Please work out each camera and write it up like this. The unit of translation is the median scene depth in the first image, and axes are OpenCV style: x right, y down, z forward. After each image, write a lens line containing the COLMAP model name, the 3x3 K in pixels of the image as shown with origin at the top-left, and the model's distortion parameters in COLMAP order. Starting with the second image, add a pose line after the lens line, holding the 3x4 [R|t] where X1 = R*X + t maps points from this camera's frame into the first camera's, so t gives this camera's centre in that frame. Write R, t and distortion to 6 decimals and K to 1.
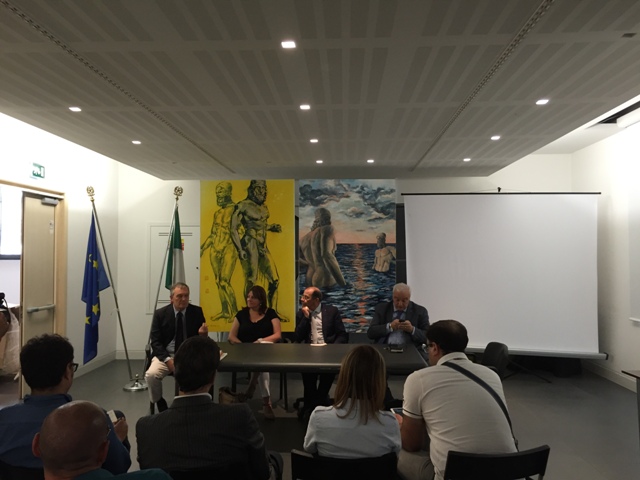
lens RADIAL K [[536.2, 0, 320.0], [0, 536.2, 240.0], [0, 0, 1]] dist [0.049426, -0.000204]
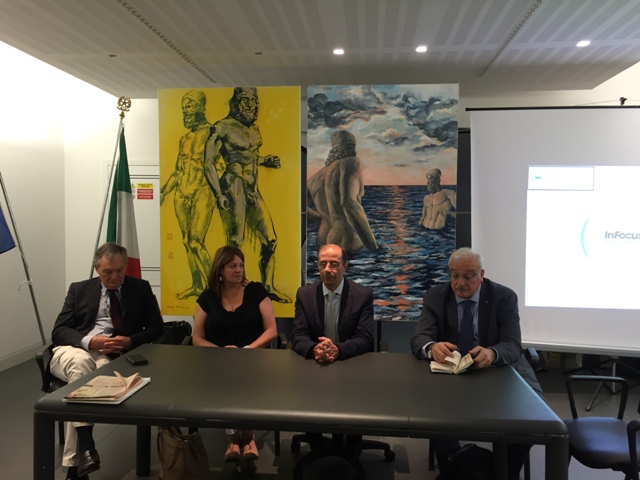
lens RADIAL K [[536.2, 0, 320.0], [0, 536.2, 240.0], [0, 0, 1]] dist [0.049426, -0.000204]
pose [[0.999436, 0.008824, -0.032400, -0.001214], [-0.006566, 0.997585, 0.069145, 0.027955], [0.032932, -0.068893, 0.997080, 0.339483]]
